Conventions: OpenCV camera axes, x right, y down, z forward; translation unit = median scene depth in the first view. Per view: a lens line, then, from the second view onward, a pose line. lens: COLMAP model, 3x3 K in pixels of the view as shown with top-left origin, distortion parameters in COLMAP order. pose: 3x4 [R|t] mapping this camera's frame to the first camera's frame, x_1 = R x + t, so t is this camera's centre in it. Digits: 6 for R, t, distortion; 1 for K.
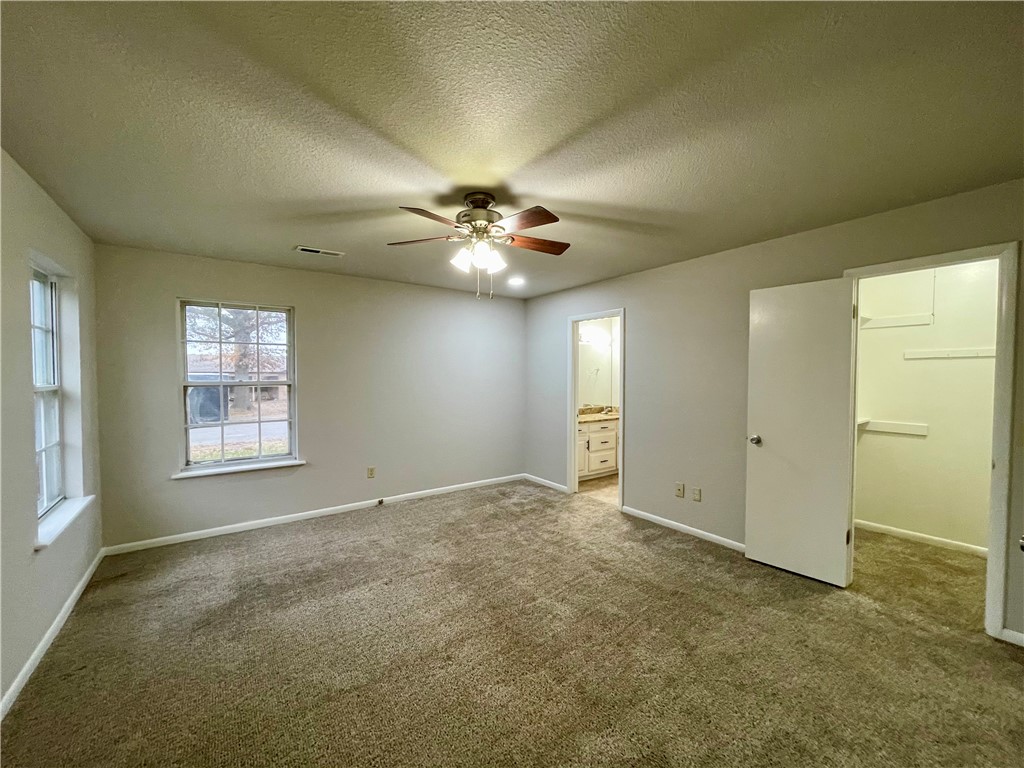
lens RADIAL K [[412.1, 0, 514.1], [0, 412.1, 386.2], [0, 0, 1]] dist [-0.002229, -0.000850]
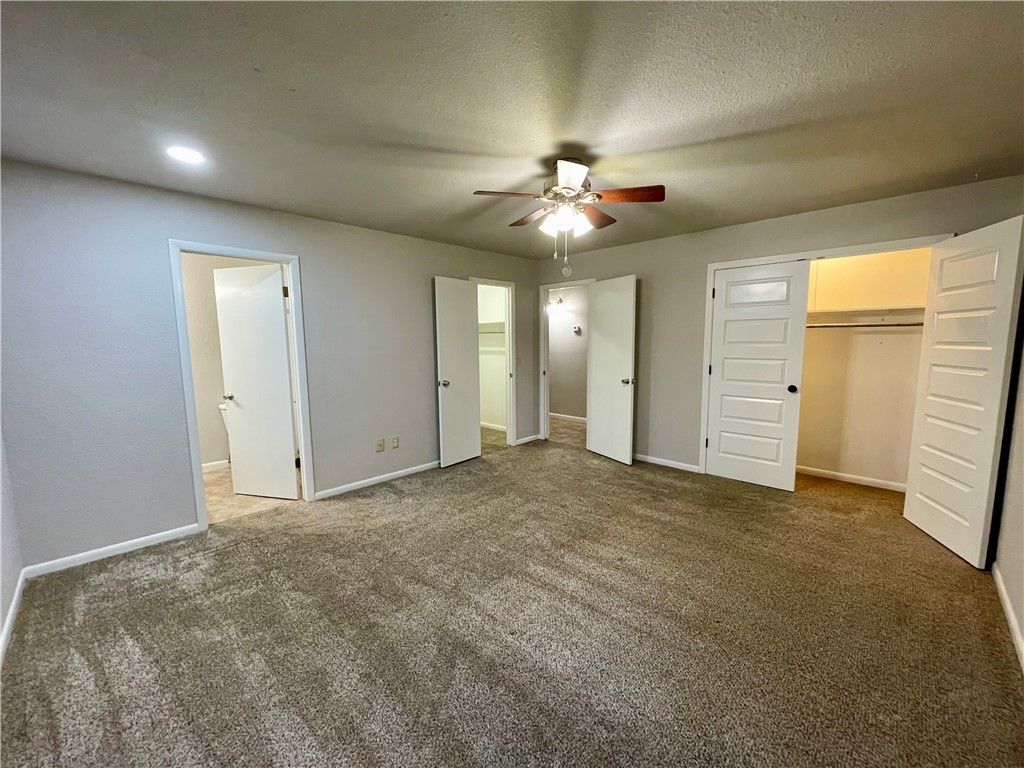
lens RADIAL K [[412.1, 0, 514.1], [0, 412.1, 386.2], [0, 0, 1]] dist [-0.002229, -0.000850]
pose [[-0.177125, -0.107385, 0.978312, -0.580999], [0.039870, 0.992431, 0.116154, -0.011655], [-0.983380, 0.059579, -0.171503, 0.684982]]
